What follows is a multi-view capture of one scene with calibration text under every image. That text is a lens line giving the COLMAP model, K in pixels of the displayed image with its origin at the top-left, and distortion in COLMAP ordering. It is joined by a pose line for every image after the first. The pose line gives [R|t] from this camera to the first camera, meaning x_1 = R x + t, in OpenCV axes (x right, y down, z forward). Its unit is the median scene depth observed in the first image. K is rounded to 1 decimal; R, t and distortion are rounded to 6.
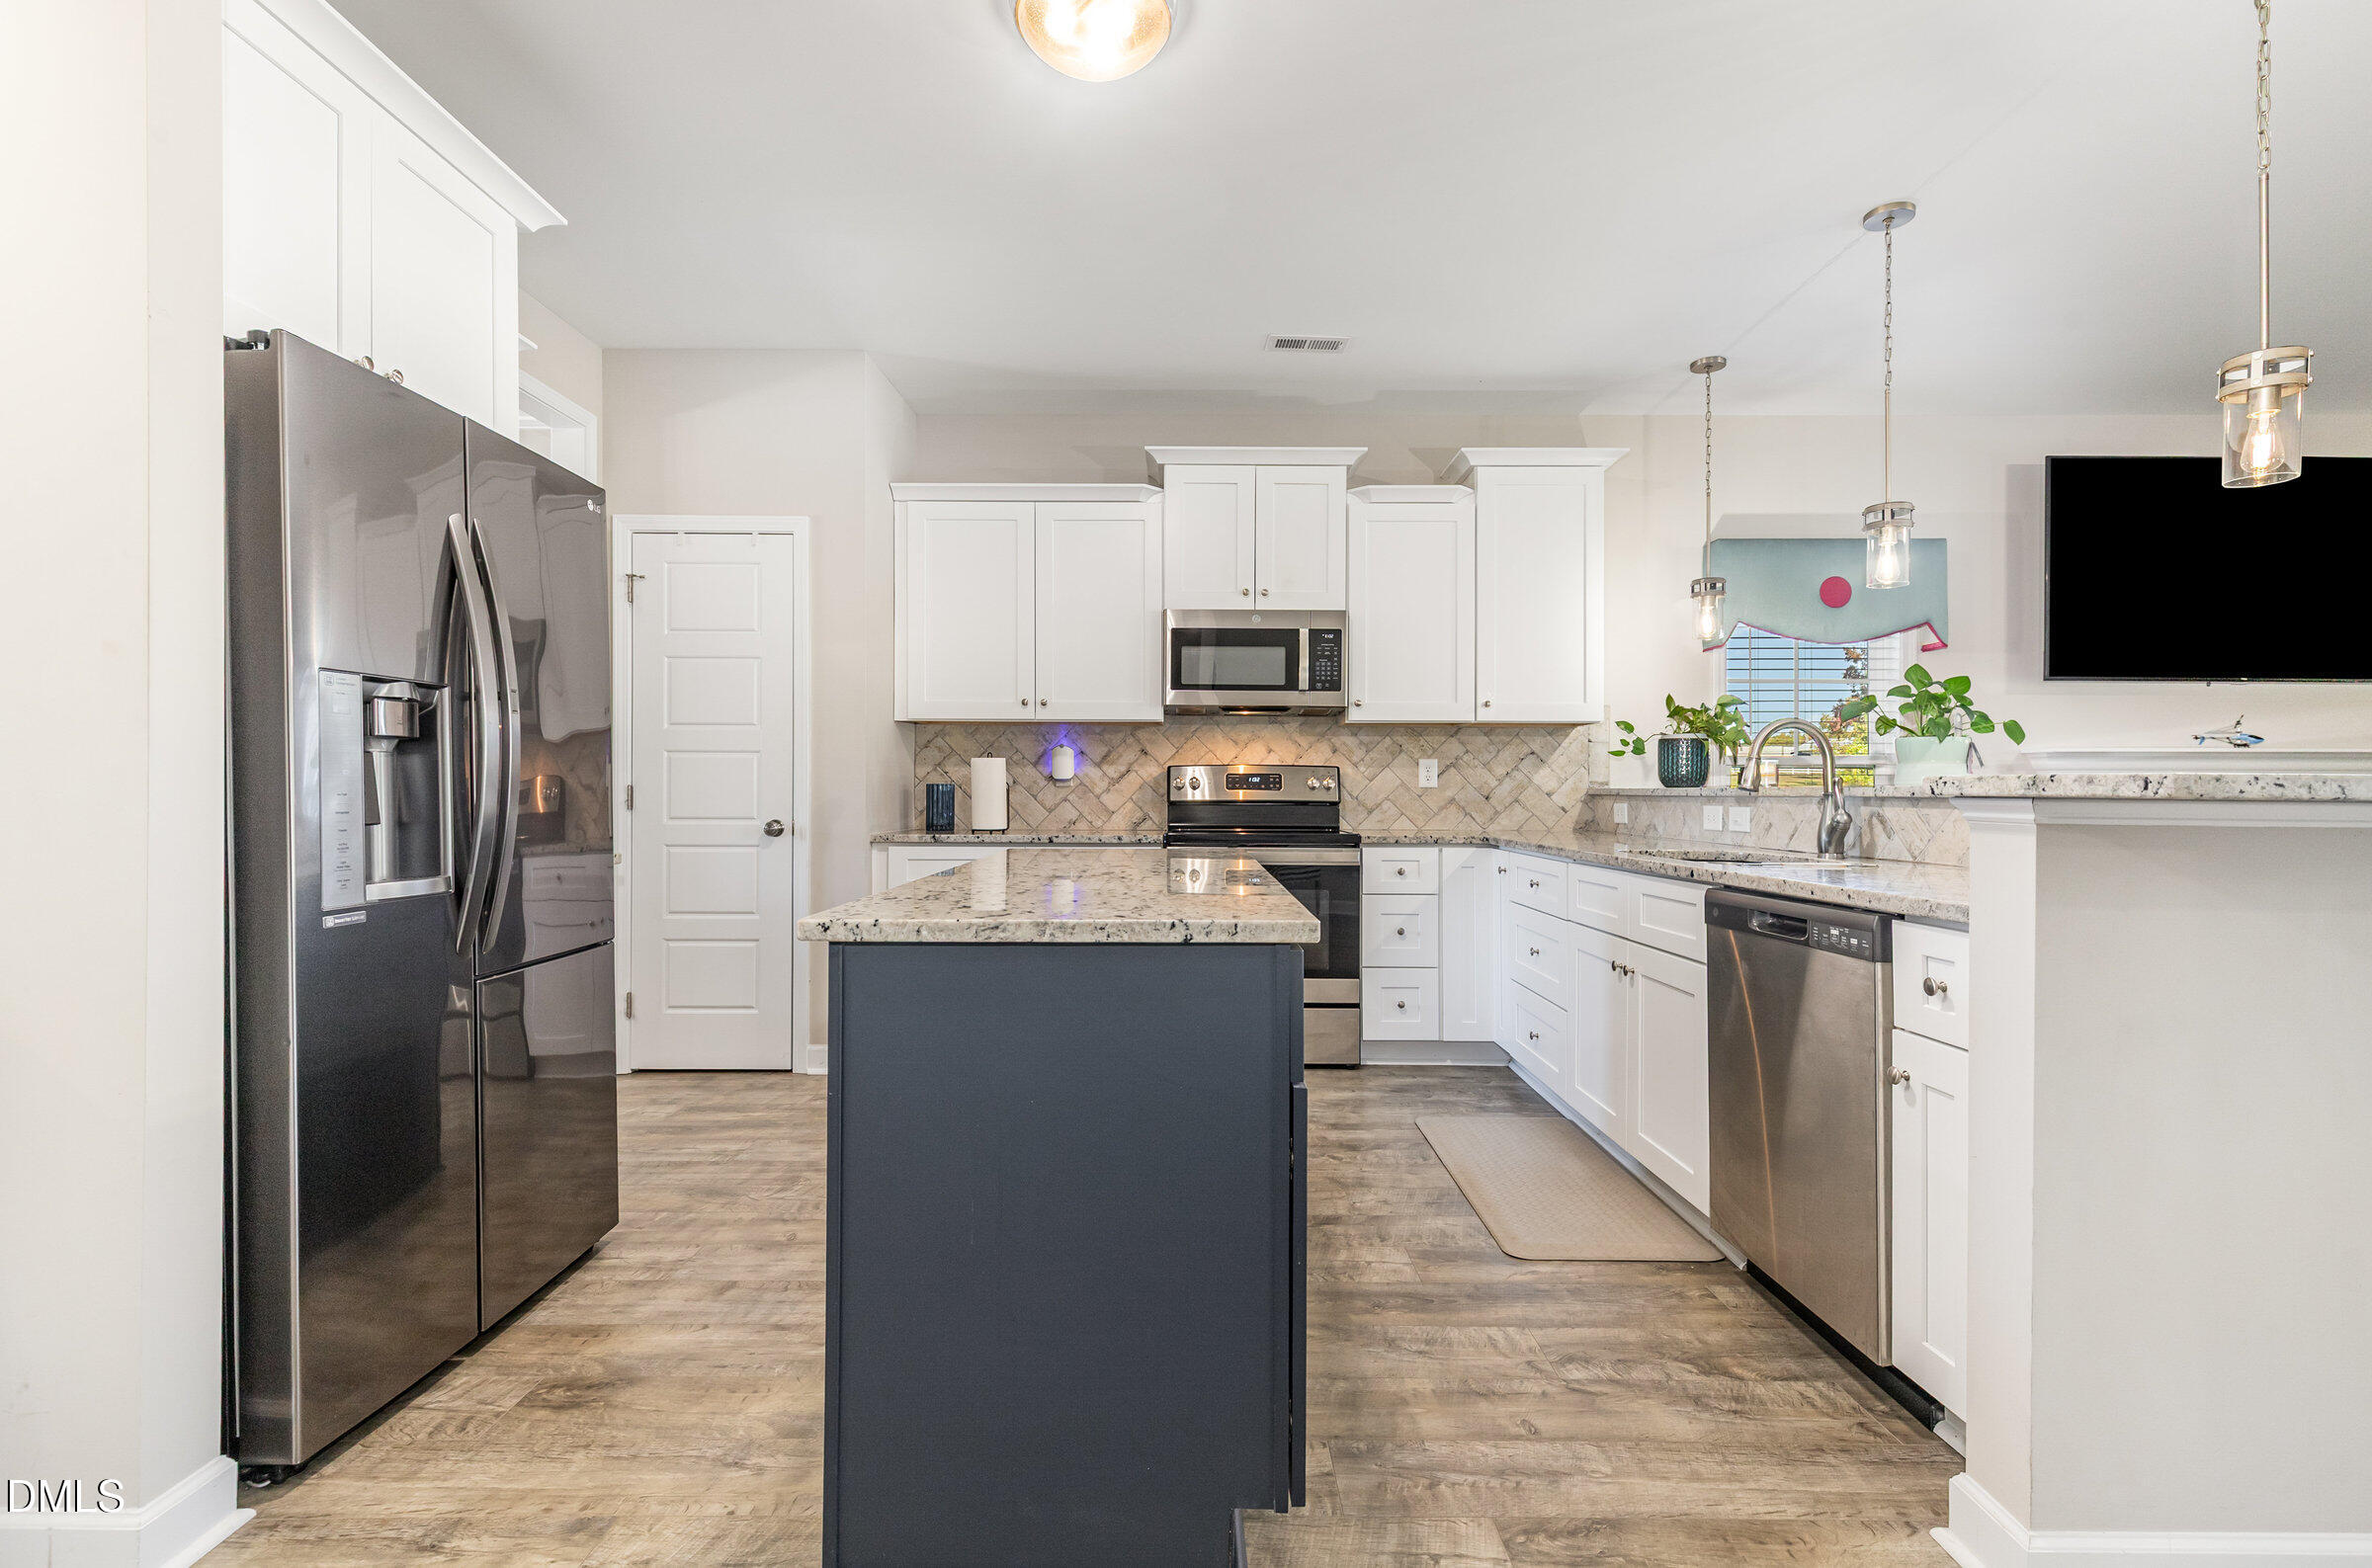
lens RADIAL K [[1083.8, 0, 1206.4], [0, 1083.8, 794.2], [0, 0, 1]] dist [0.001427, 0.000614]
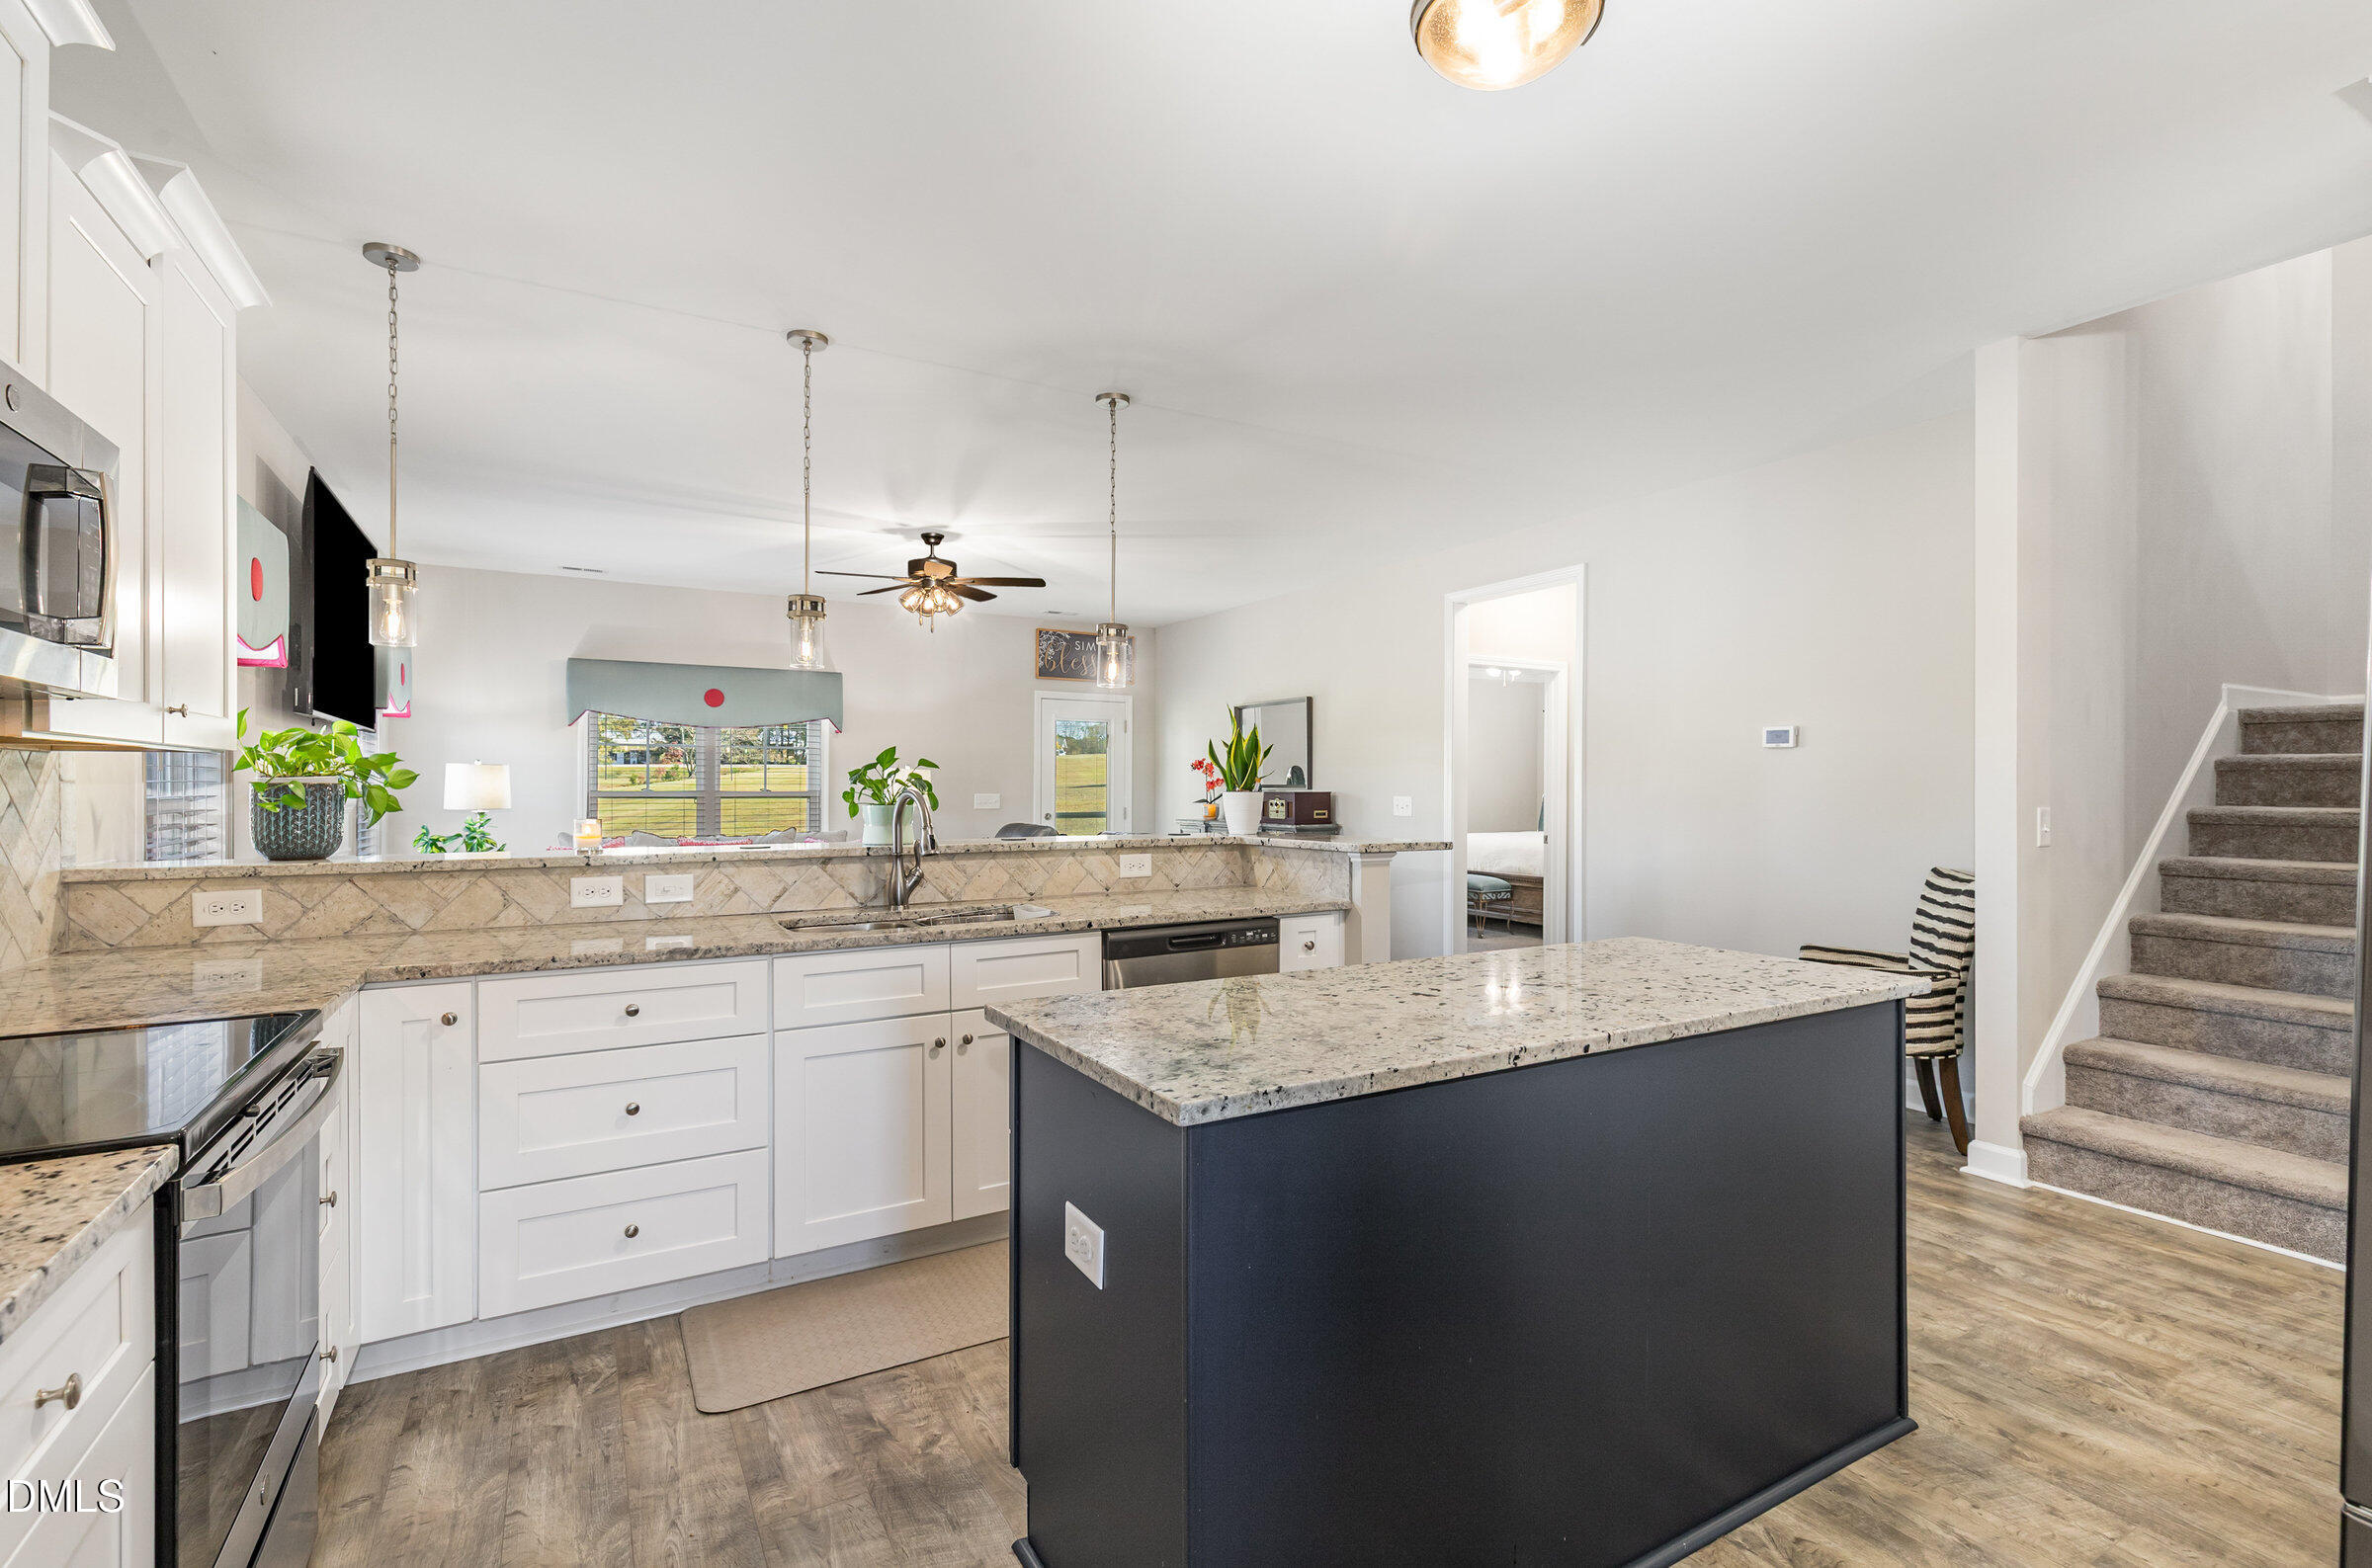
lens RADIAL K [[1083.8, 0, 1202.9], [0, 1083.8, 789.5], [0, 0, 1]] dist [0.001427, 0.000614]
pose [[-0.505199, 0.005874, 0.862983, -0.530018], [-0.001983, 0.999966, -0.007967, -0.053665], [-0.863001, -0.005737, -0.505170, 1.187881]]
